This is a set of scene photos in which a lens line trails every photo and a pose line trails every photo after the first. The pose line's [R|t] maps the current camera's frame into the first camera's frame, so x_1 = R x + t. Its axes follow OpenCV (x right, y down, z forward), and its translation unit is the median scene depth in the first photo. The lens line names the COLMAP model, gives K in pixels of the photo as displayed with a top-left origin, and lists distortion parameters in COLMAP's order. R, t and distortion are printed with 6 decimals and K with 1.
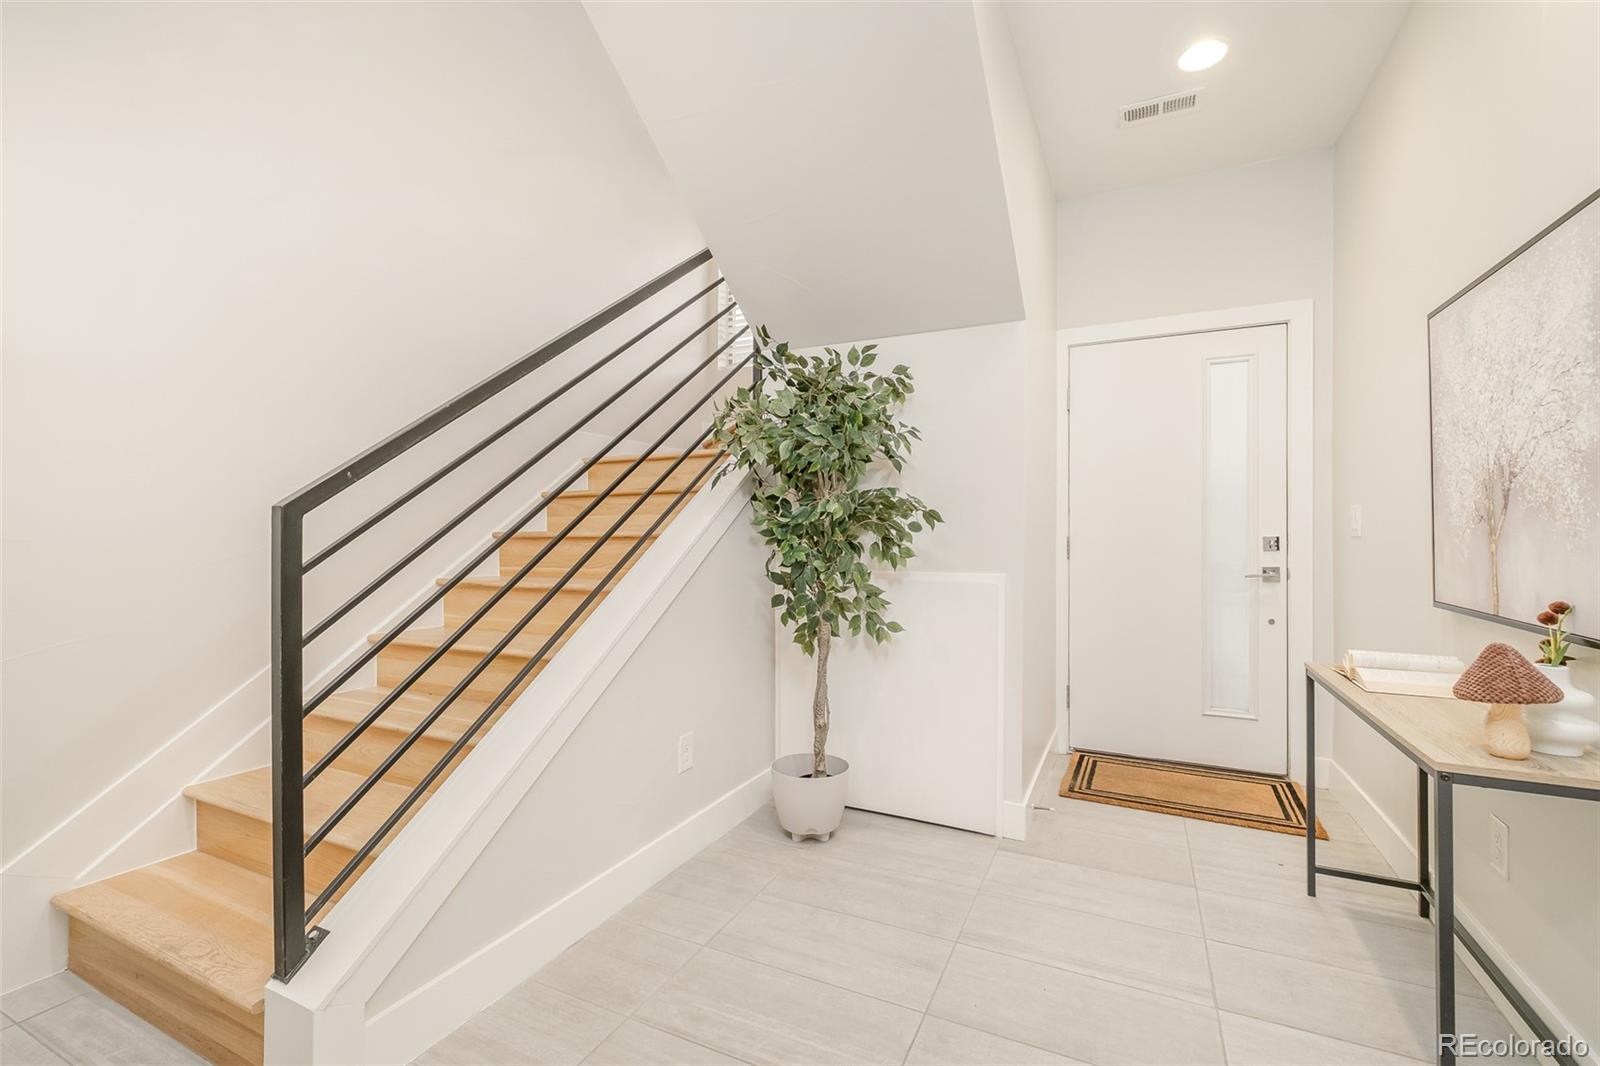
lens RADIAL K [[693.7, 0, 791.2], [0, 693.7, 533.0], [0, 0, 1]] dist [-0.002670, -0.000329]
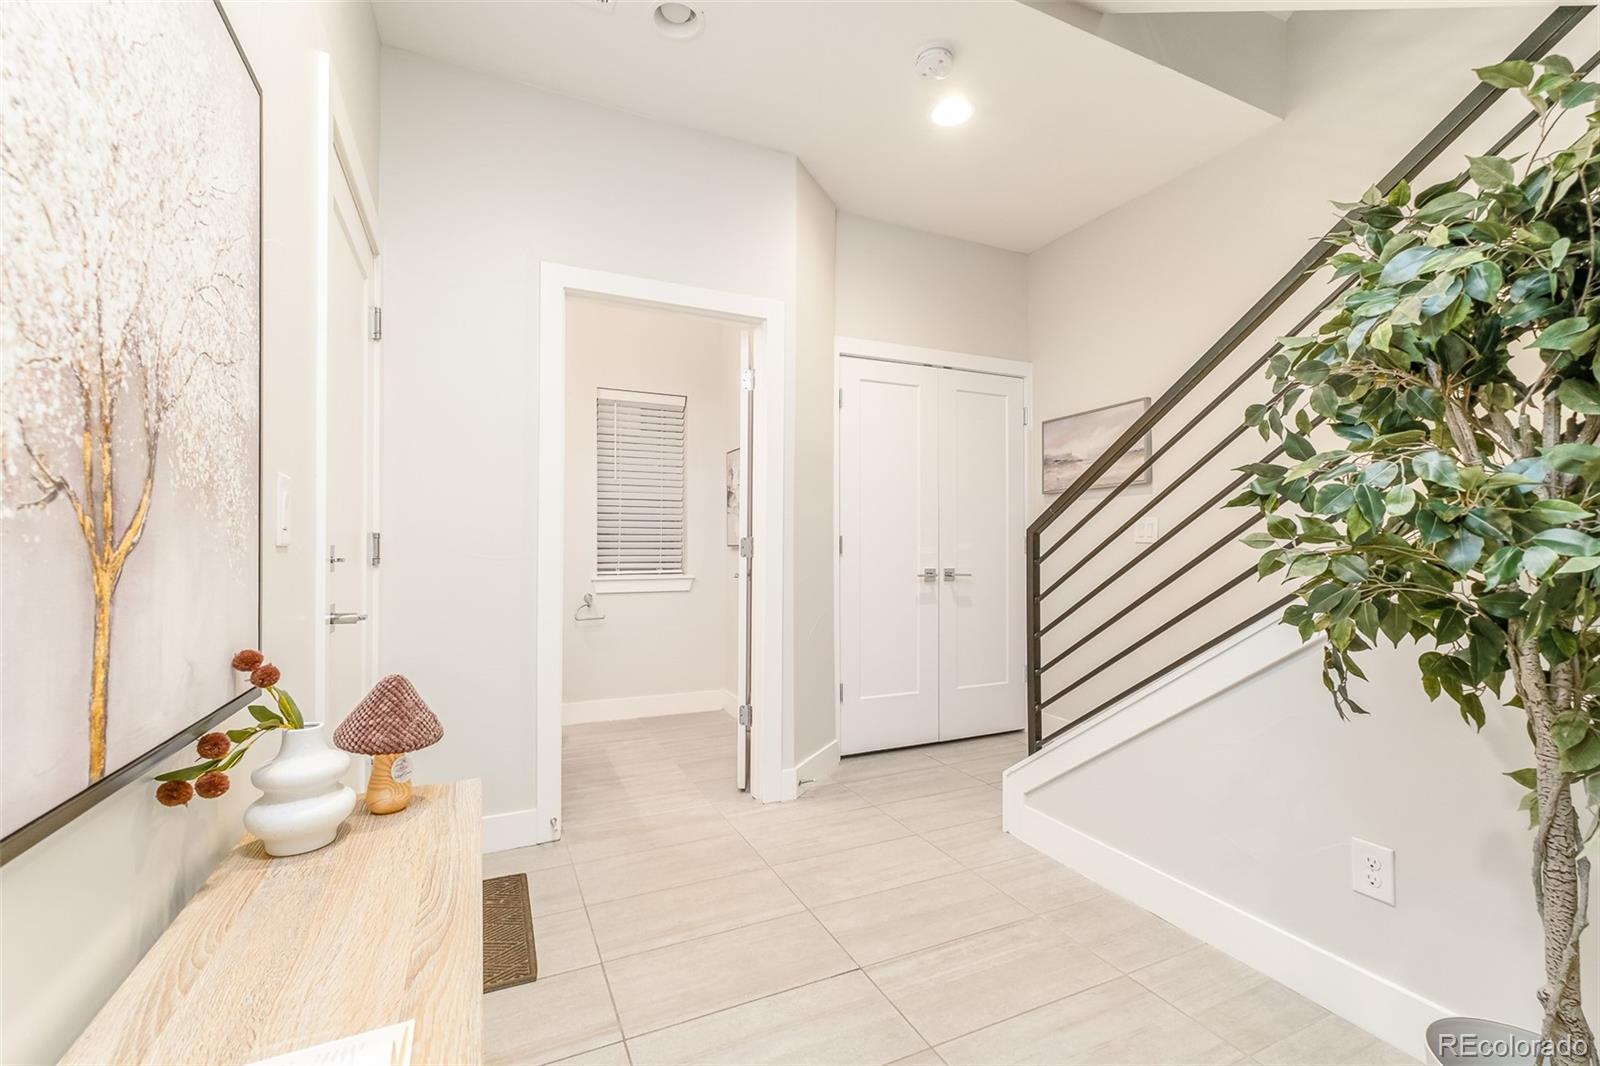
lens RADIAL K [[693.7, 0, 791.2], [0, 693.7, 533.0], [0, 0, 1]] dist [-0.002670, -0.000329]
pose [[-0.642283, -0.010371, -0.766397, 1.087856], [0.003654, 0.999856, -0.016593, 0.003776], [0.766459, -0.013458, -0.642153, 1.519146]]
